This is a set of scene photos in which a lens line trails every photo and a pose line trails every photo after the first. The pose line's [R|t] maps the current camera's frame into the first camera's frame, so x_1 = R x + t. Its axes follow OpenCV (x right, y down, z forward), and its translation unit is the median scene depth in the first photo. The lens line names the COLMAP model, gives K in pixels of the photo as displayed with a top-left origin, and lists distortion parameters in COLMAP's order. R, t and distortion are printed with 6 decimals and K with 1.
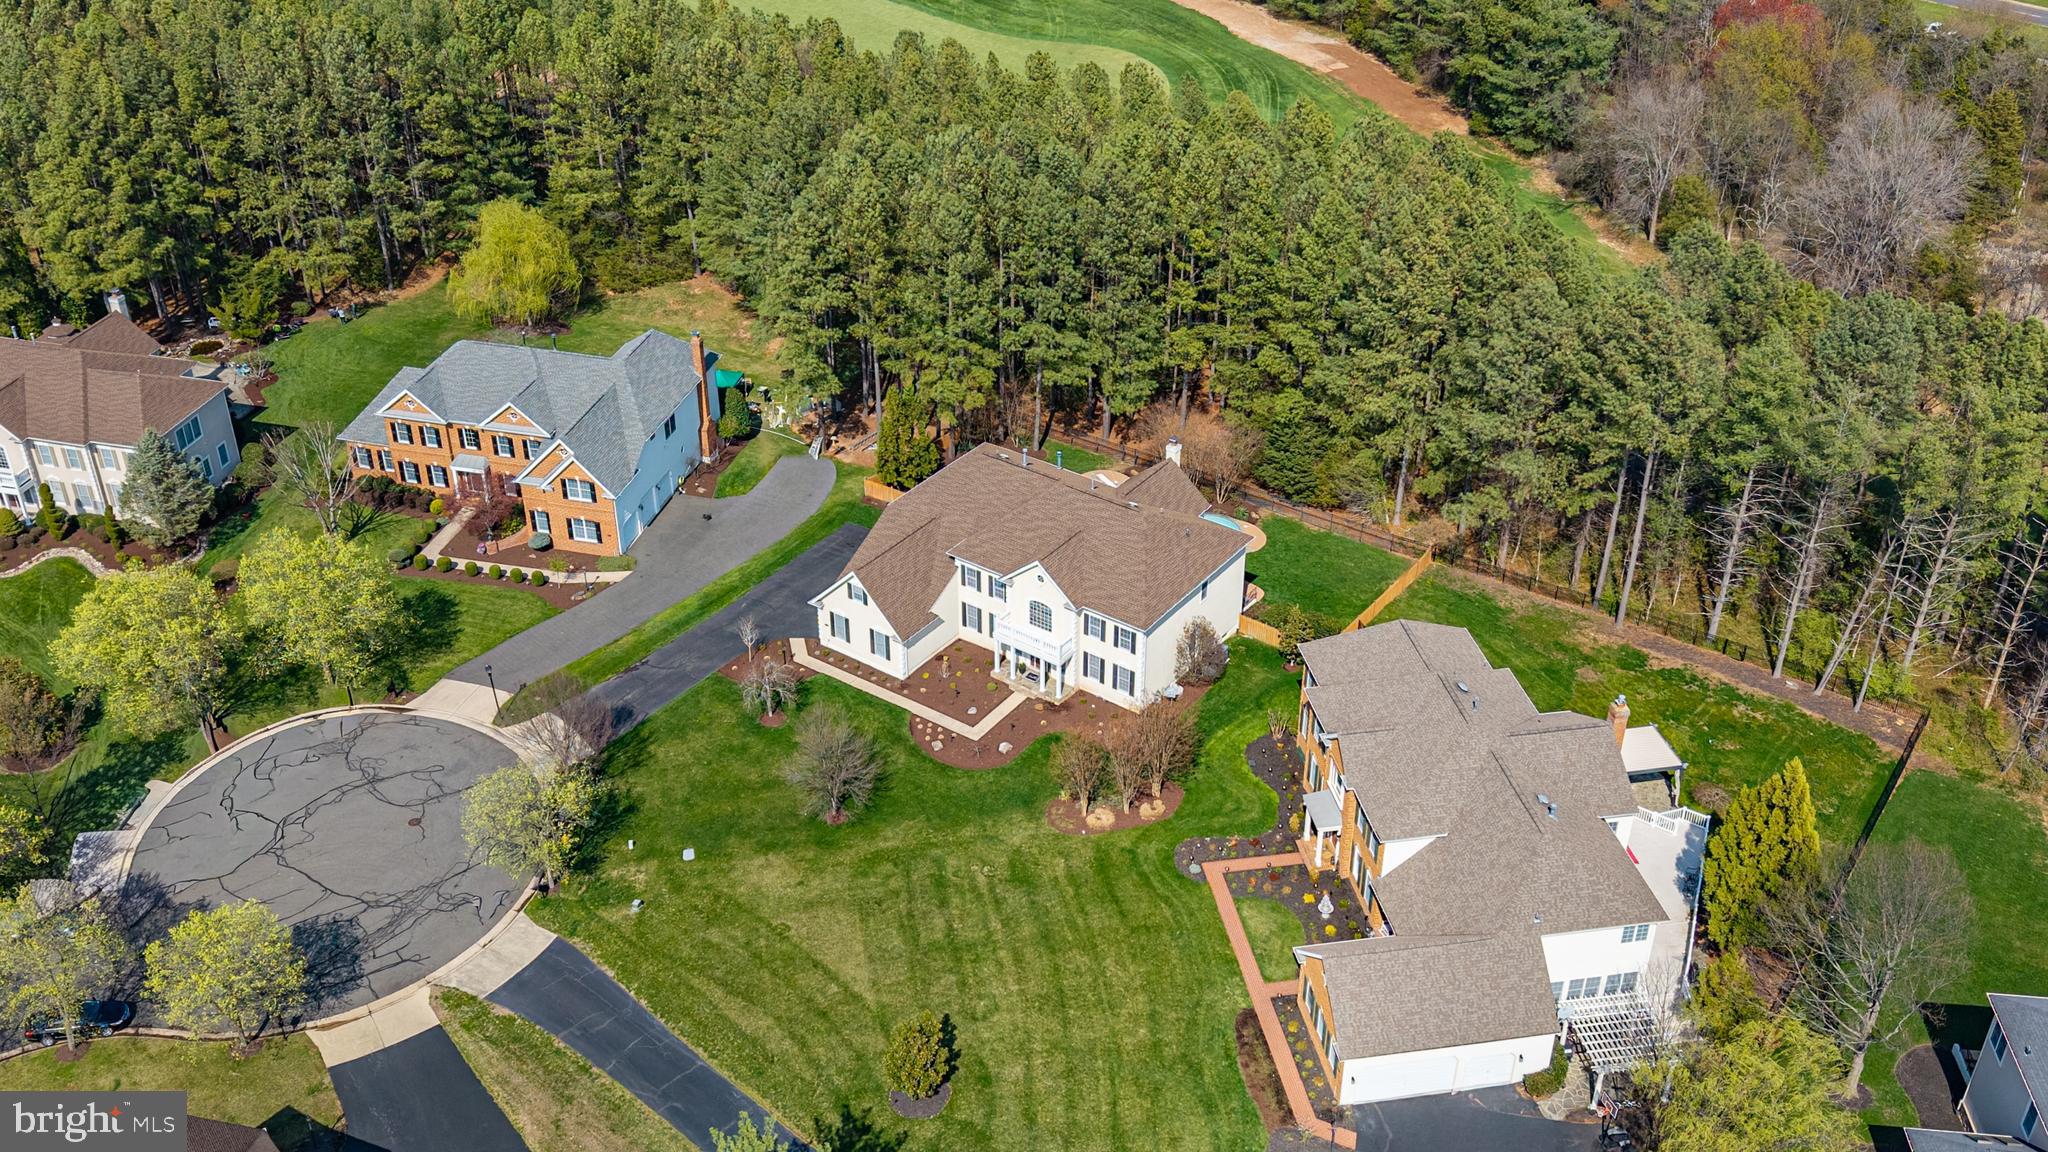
lens RADIAL K [[1708.4, 0, 1024.0], [0, 1708.4, 576.0], [0, 0, 1]] dist [-0.001740, -0.003028]
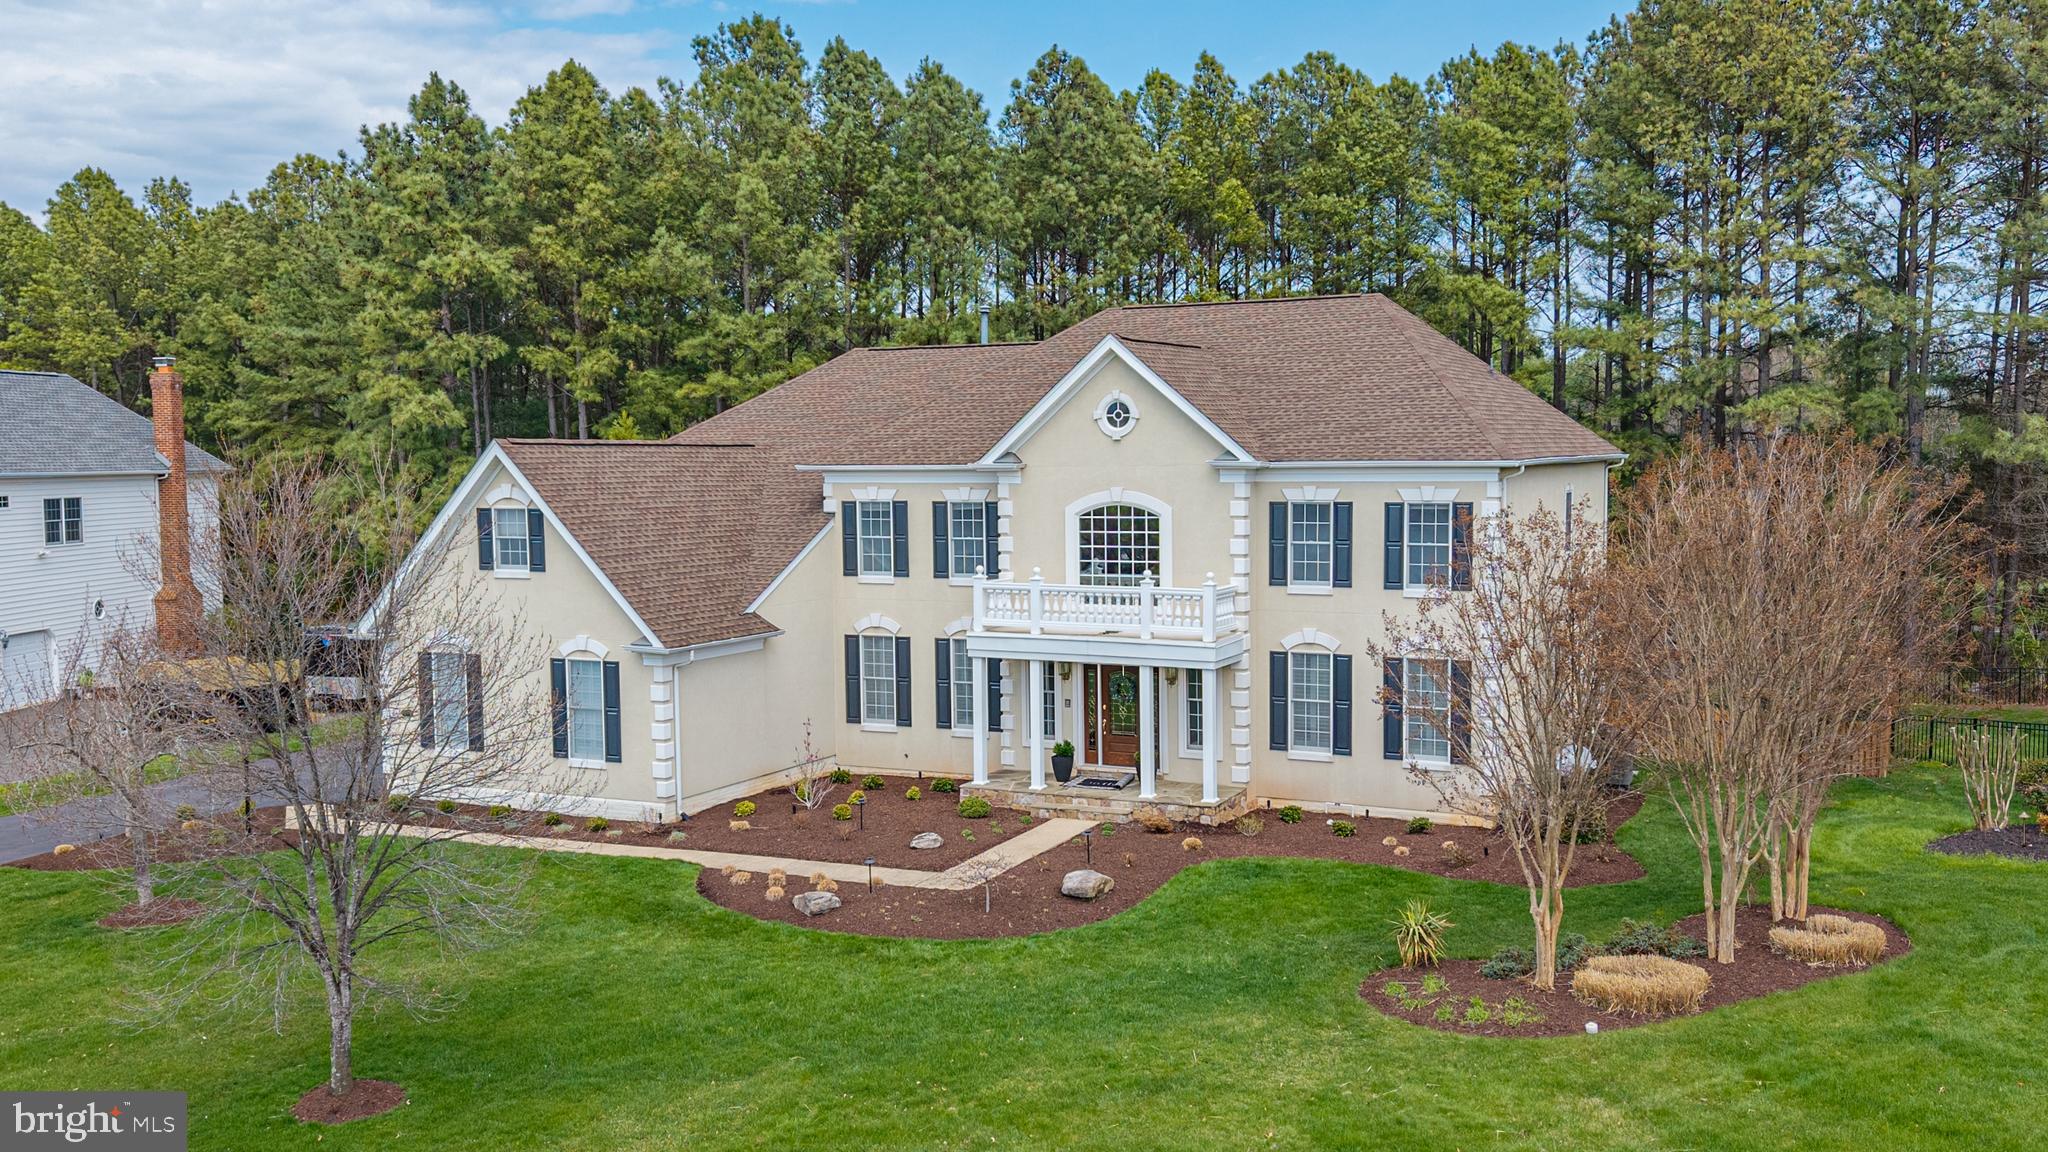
lens RADIAL K [[1803.6, 0, 1024.0], [0, 1803.6, 576.0], [0, 0, 1]] dist [-0.000690, 0.004967]
pose [[0.978652, -0.032542, 0.202932, -0.072869], [0.118997, 0.894767, -0.430385, 0.163920], [-0.167571, 0.445345, 0.879538, 0.706470]]
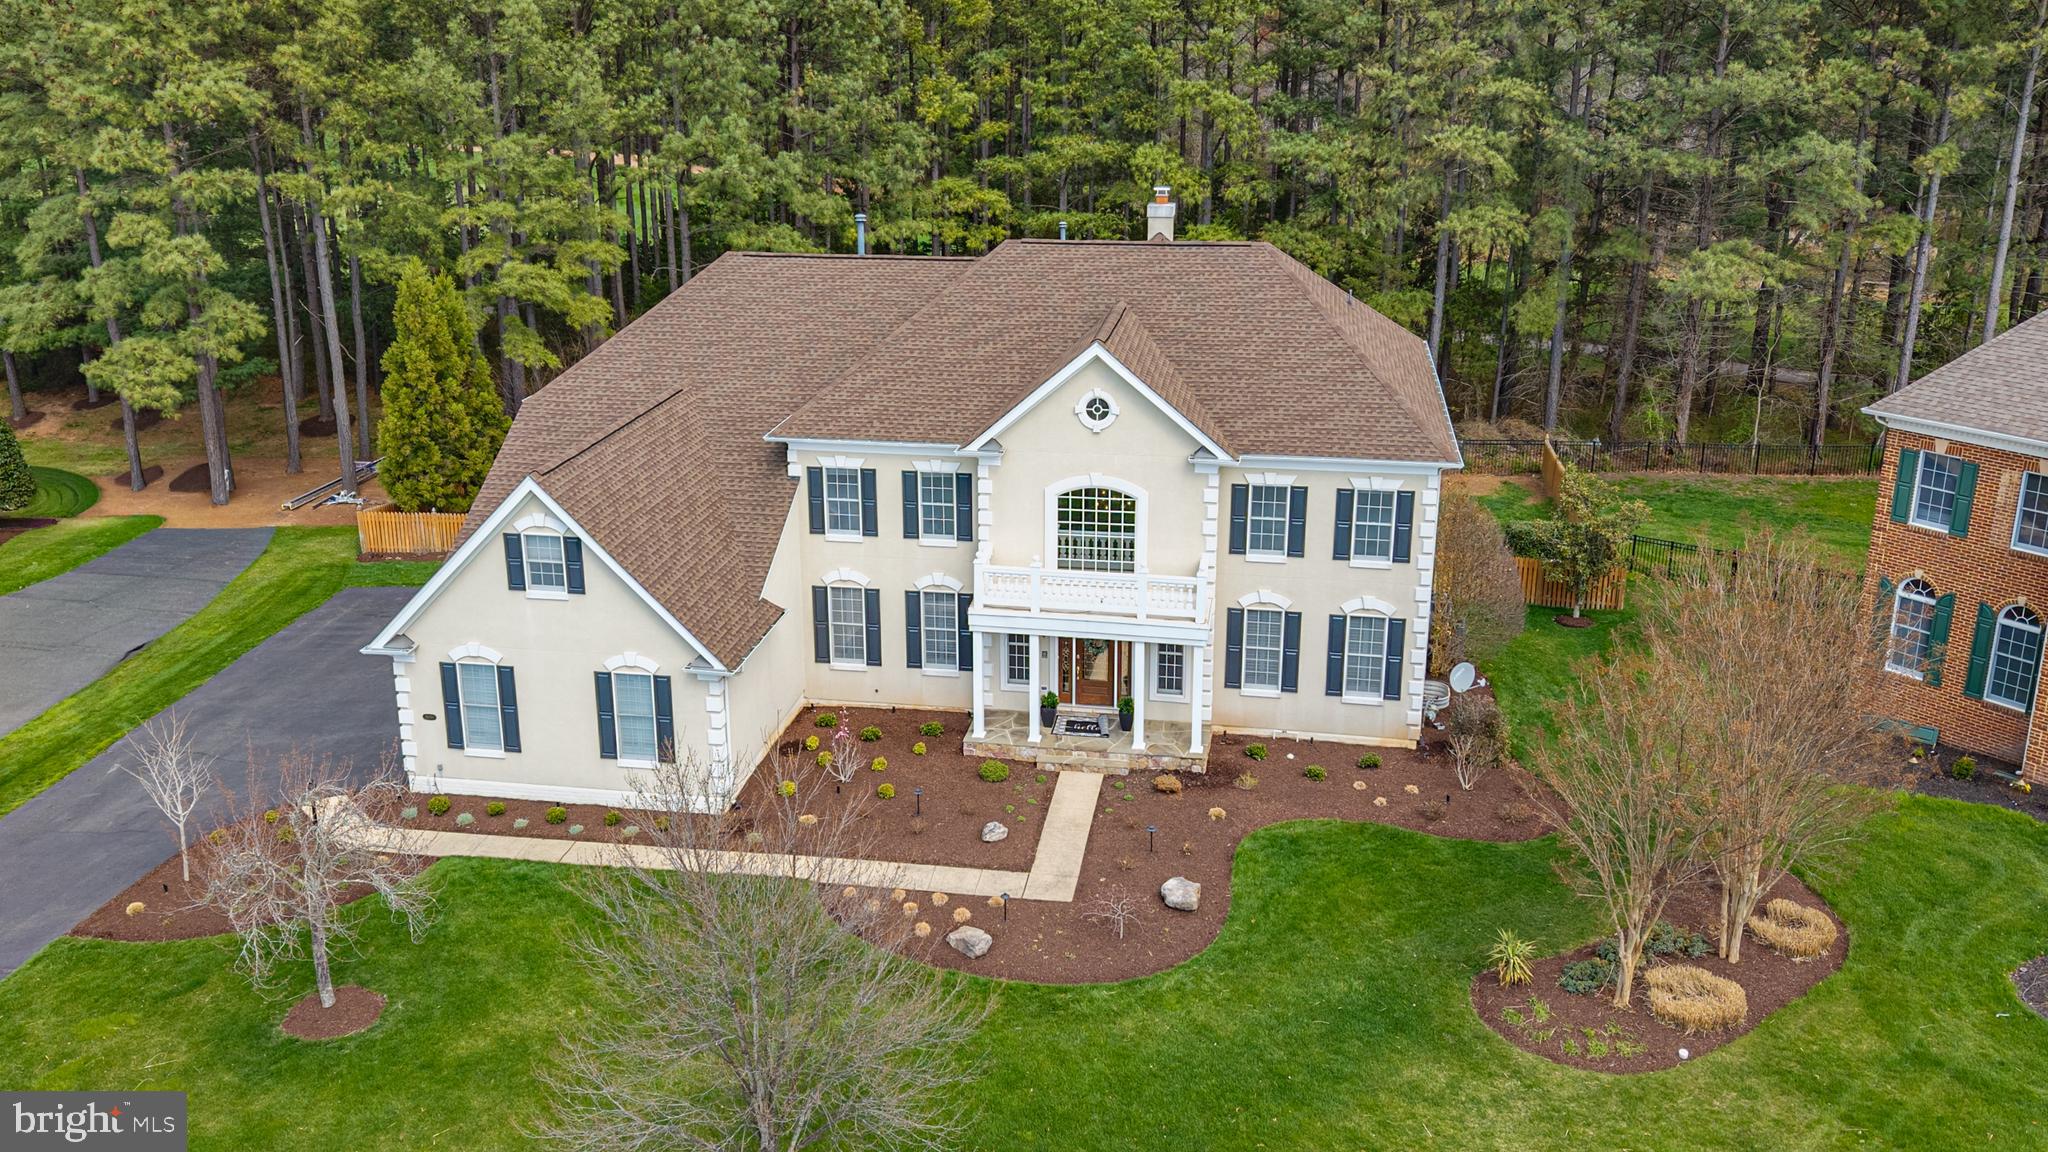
lens RADIAL K [[1708.4, 0, 1024.0], [0, 1708.4, 576.0], [0, 0, 1]] dist [-0.001740, -0.003028]
pose [[0.898600, -0.145176, 0.414056, -0.147890], [0.240673, 0.952130, -0.188482, 0.092871], [-0.366872, 0.269022, 0.890524, 0.687668]]
